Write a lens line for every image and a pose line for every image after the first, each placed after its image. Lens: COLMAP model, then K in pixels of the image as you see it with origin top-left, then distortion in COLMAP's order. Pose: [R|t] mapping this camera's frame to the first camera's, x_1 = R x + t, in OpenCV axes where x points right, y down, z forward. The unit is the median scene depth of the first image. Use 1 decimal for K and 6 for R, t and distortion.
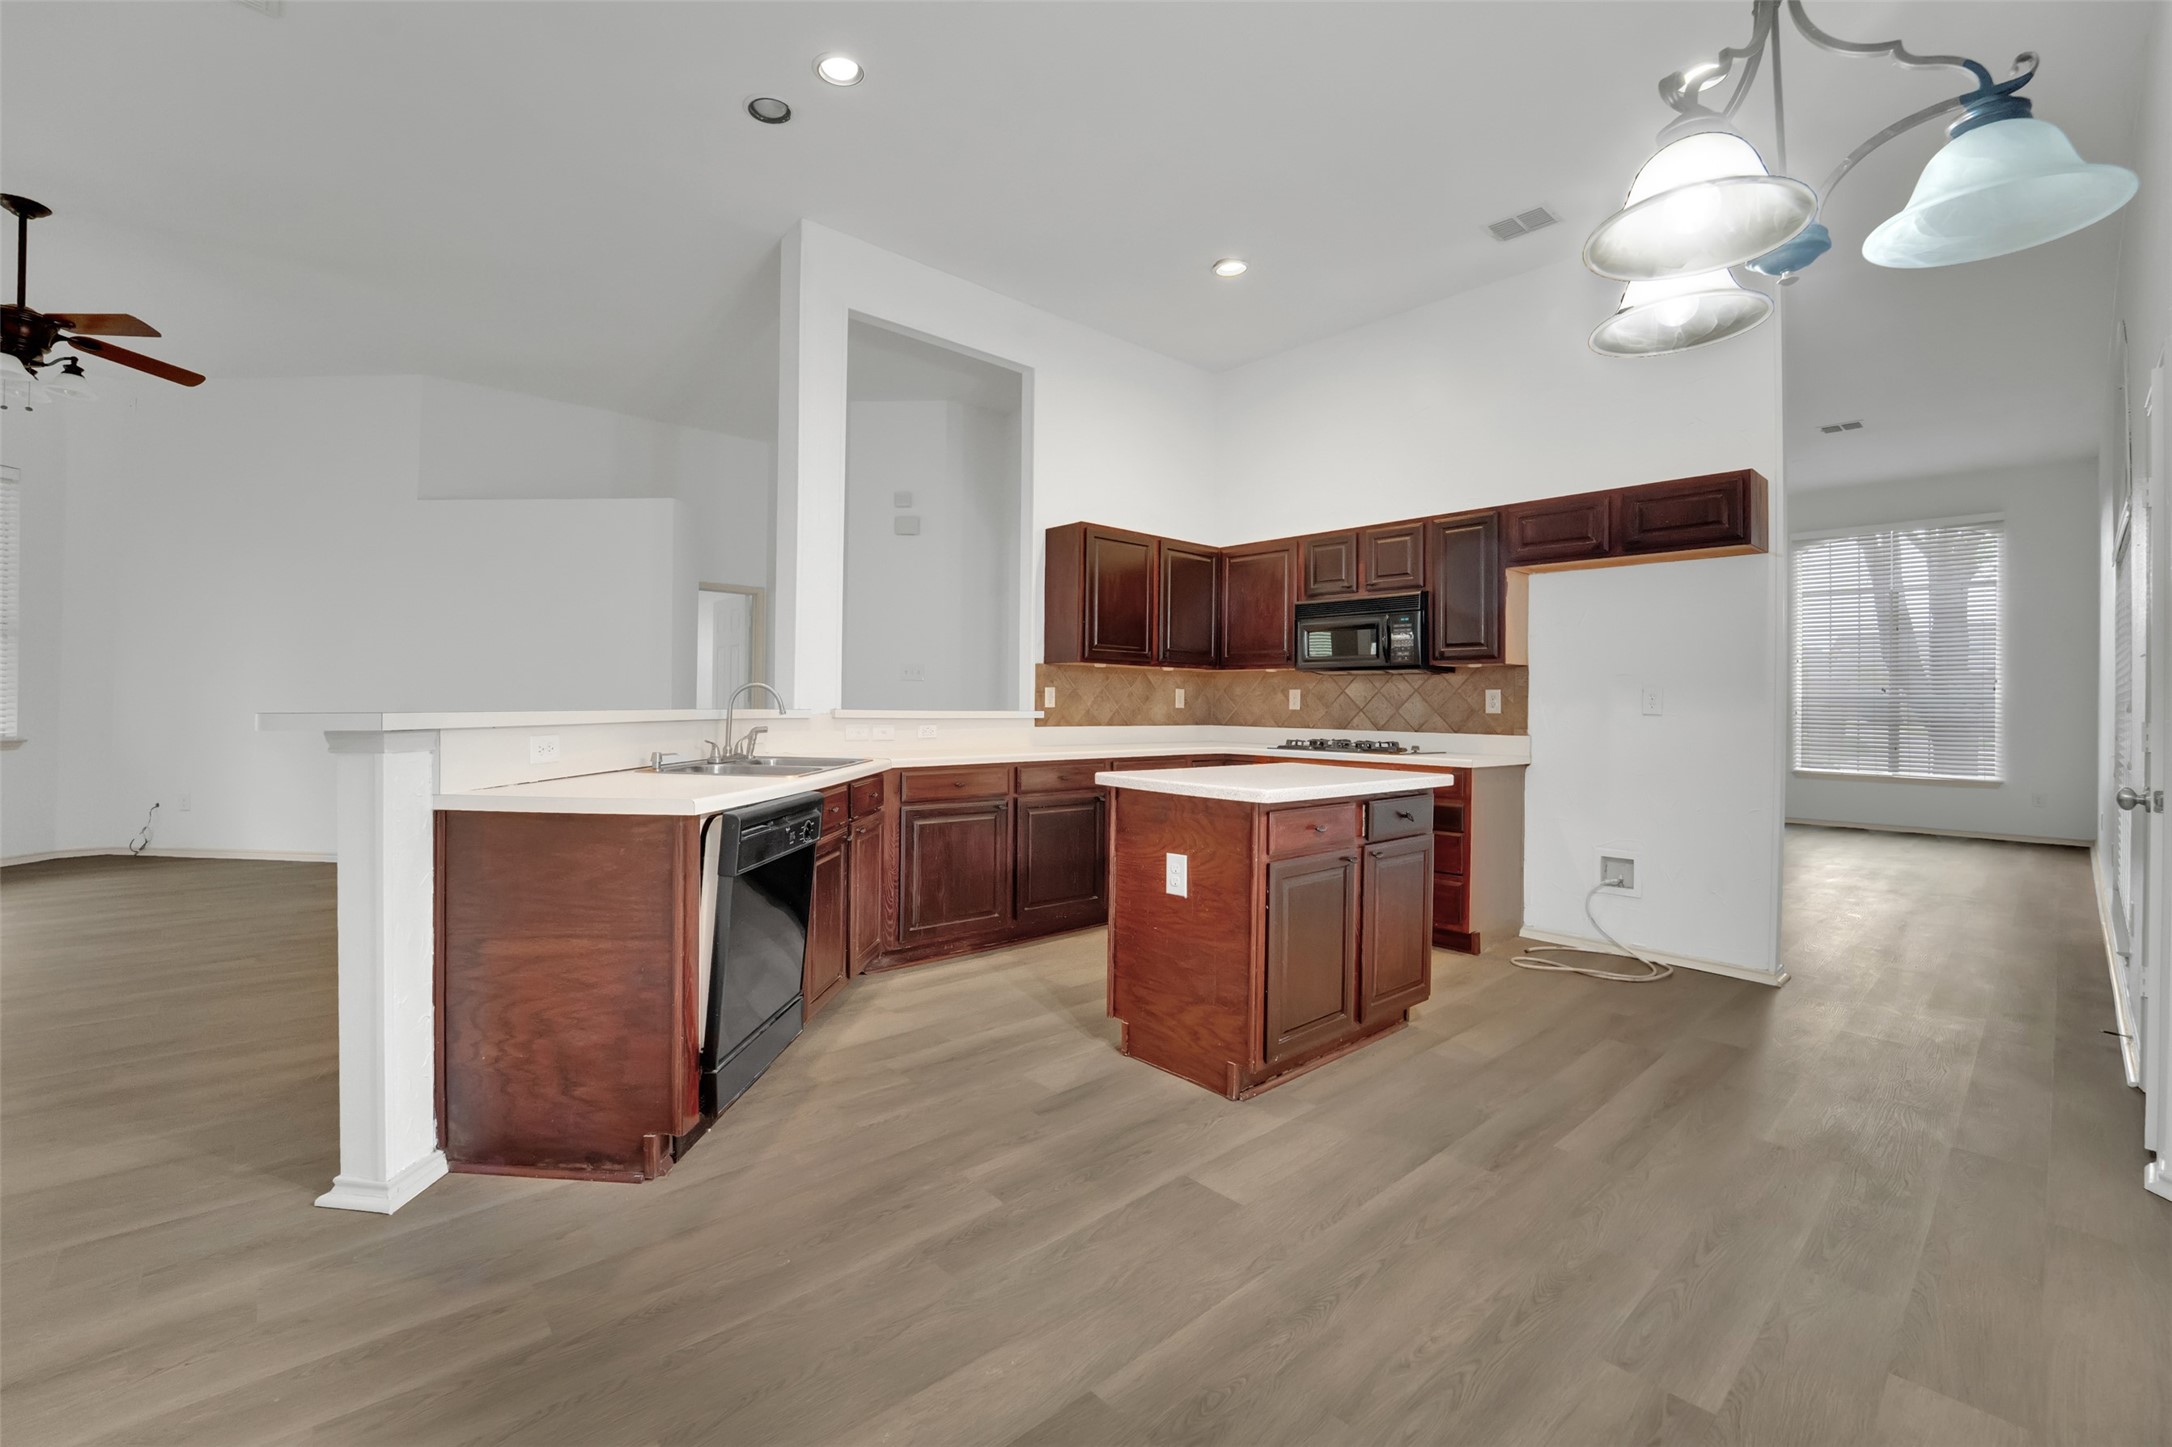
lens RADIAL K [[904.1, 0, 1091.0], [0, 904.1, 710.8], [0, 0, 1]] dist [-0.002529, -0.000399]
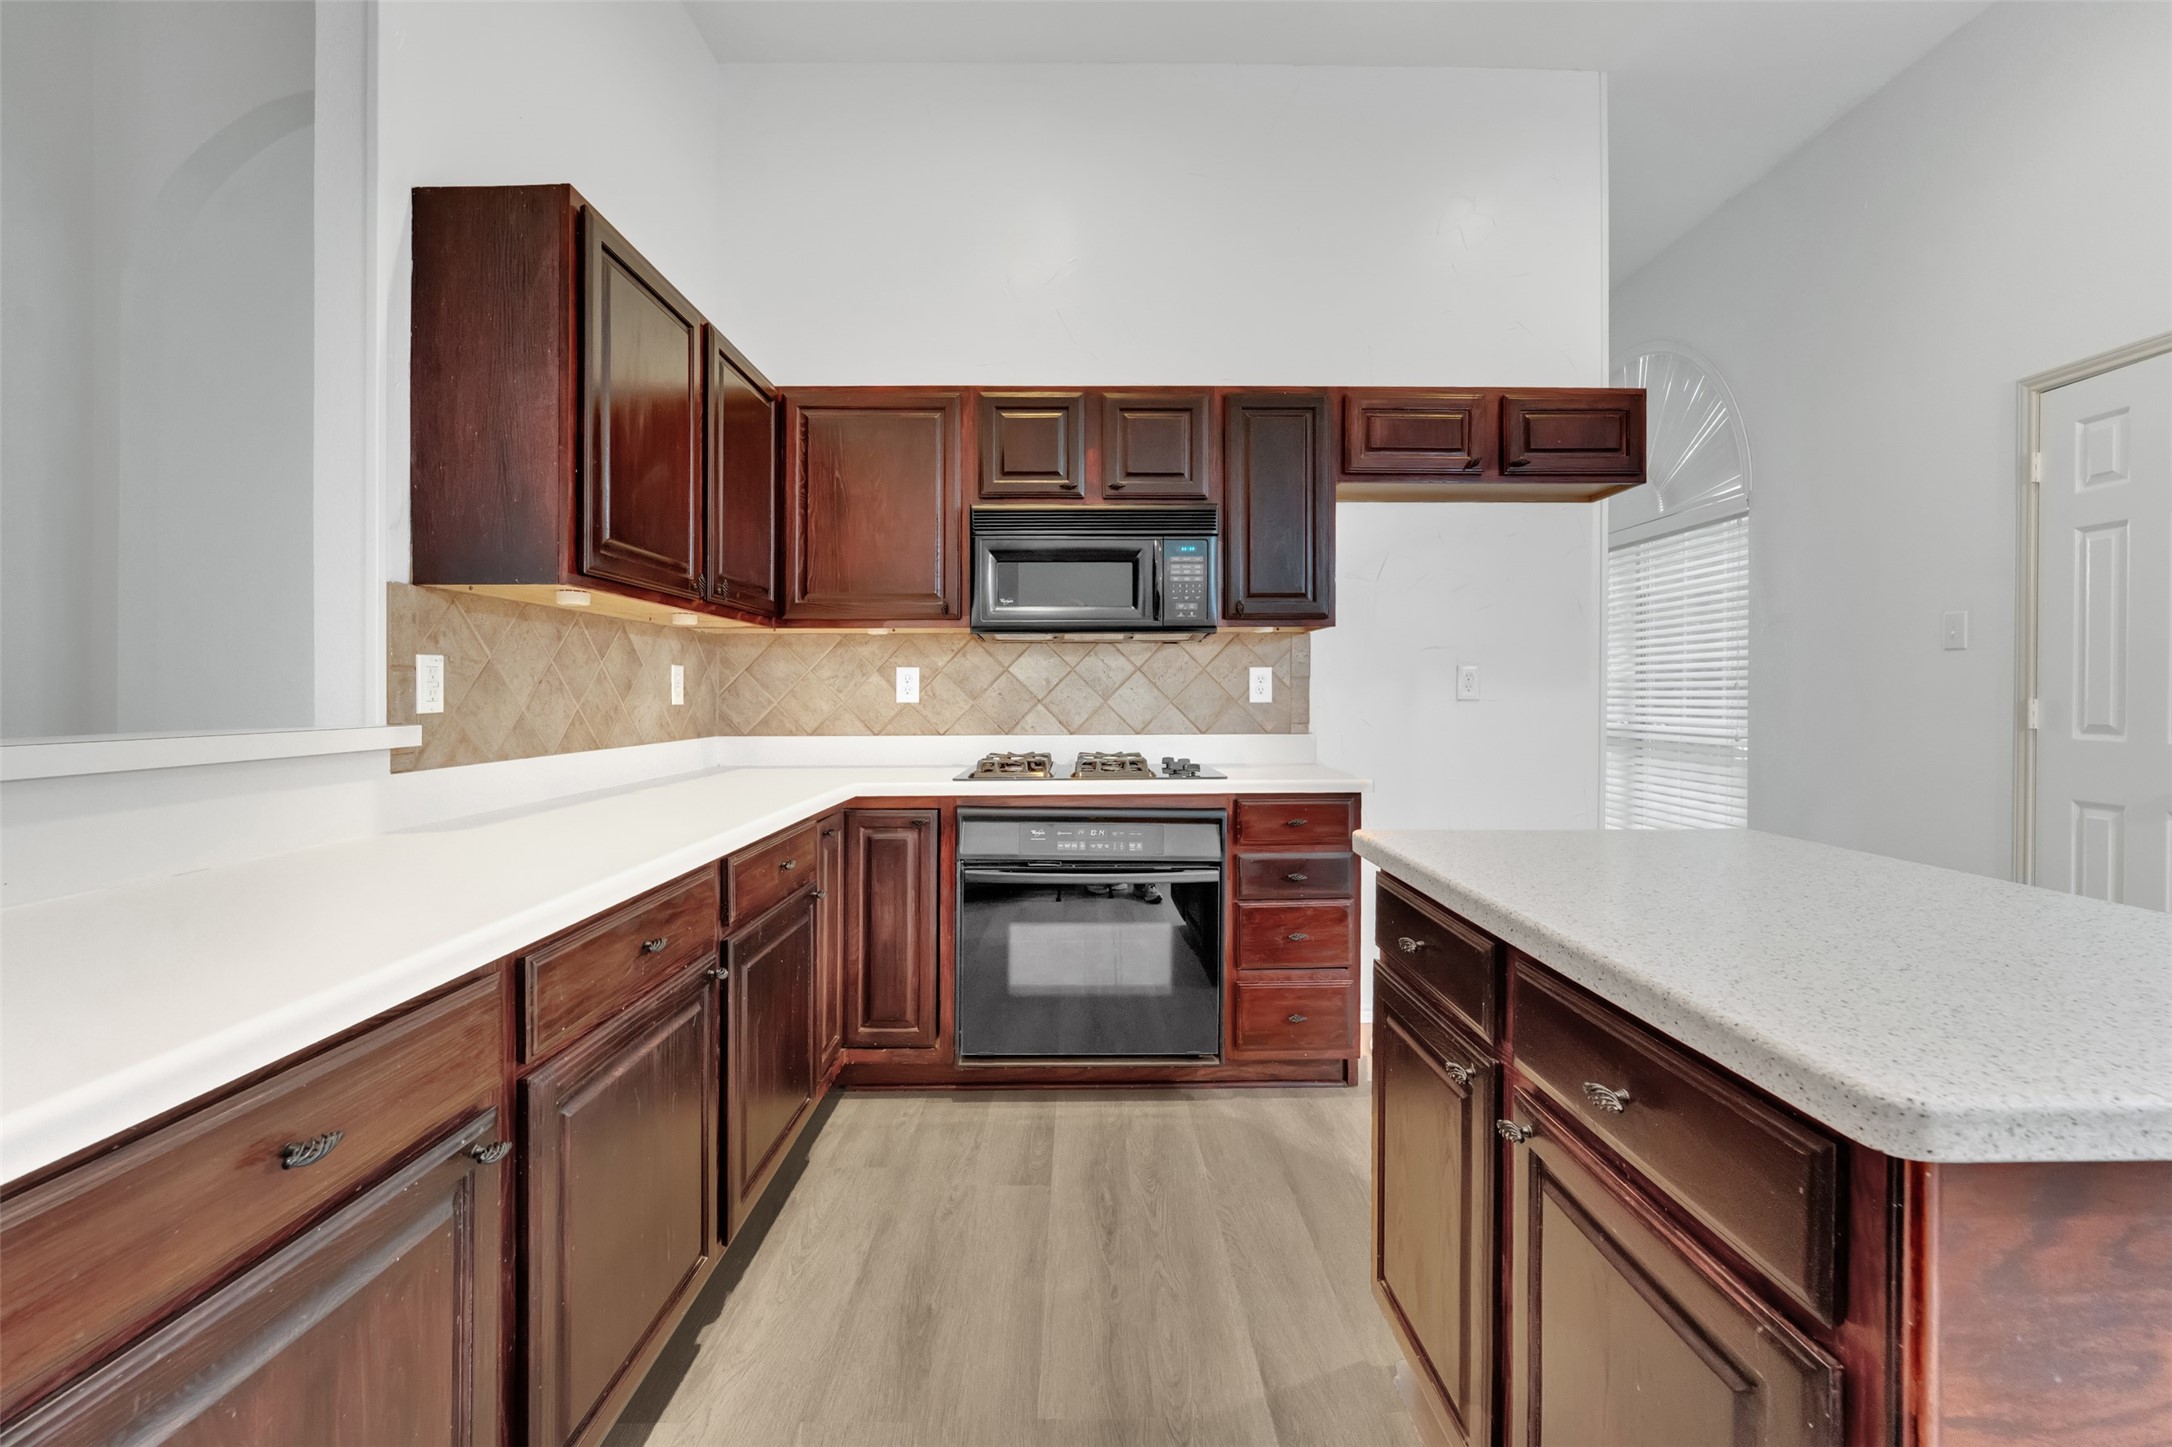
lens RADIAL K [[926.8, 0, 1086.8], [0, 926.8, 691.0], [0, 0, 1]] dist [-0.000946, -0.000121]
pose [[0.661406, -0.013198, 0.749912, -0.144554], [0.018701, 0.999825, 0.001102, -0.008196], [-0.749795, 0.013295, 0.661537, 0.584041]]
